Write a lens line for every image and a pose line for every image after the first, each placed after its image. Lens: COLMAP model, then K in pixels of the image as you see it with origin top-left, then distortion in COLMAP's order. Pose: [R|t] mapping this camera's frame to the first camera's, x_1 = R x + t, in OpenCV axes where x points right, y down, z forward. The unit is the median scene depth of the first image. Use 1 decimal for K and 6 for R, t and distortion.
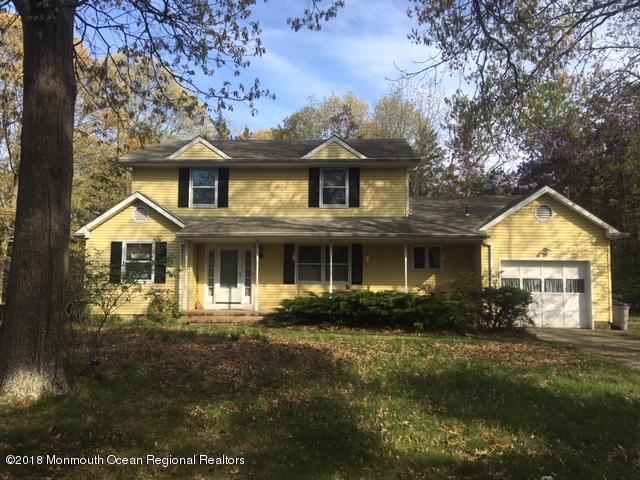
lens RADIAL K [[551.9, 0, 317.6], [0, 551.9, 241.7], [0, 0, 1]] dist [0.099305, -0.161670]
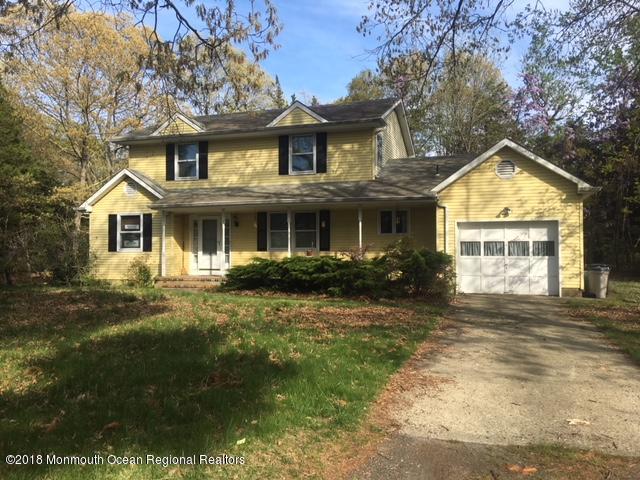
lens RADIAL K [[551.9, 0, 316.6], [0, 551.9, 244.2], [0, 0, 1]] dist [0.099305, -0.161670]
pose [[0.962783, -0.014746, -0.269874, 0.329155], [0.030619, 0.998033, 0.054700, 0.010902], [0.268537, -0.060927, 0.961341, 0.039777]]
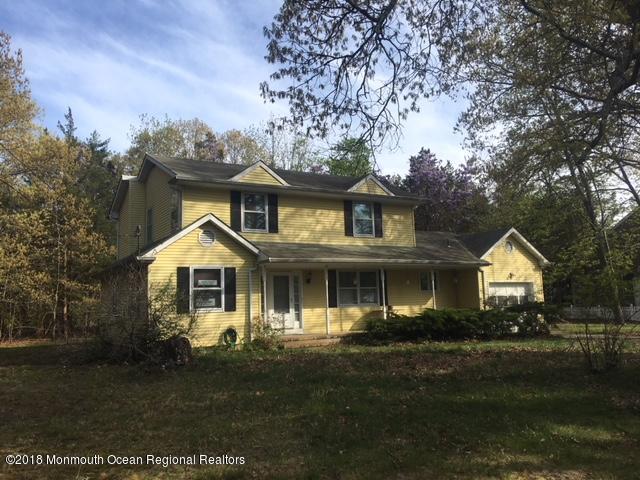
lens RADIAL K [[551.9, 0, 322.1], [0, 551.9, 235.3], [0, 0, 1]] dist [0.099305, -0.161670]
pose [[0.821758, 0.036624, 0.568658, -0.689415], [-0.002047, 0.998116, -0.061324, 0.003660], [-0.569832, 0.049229, 0.820285, 0.137595]]
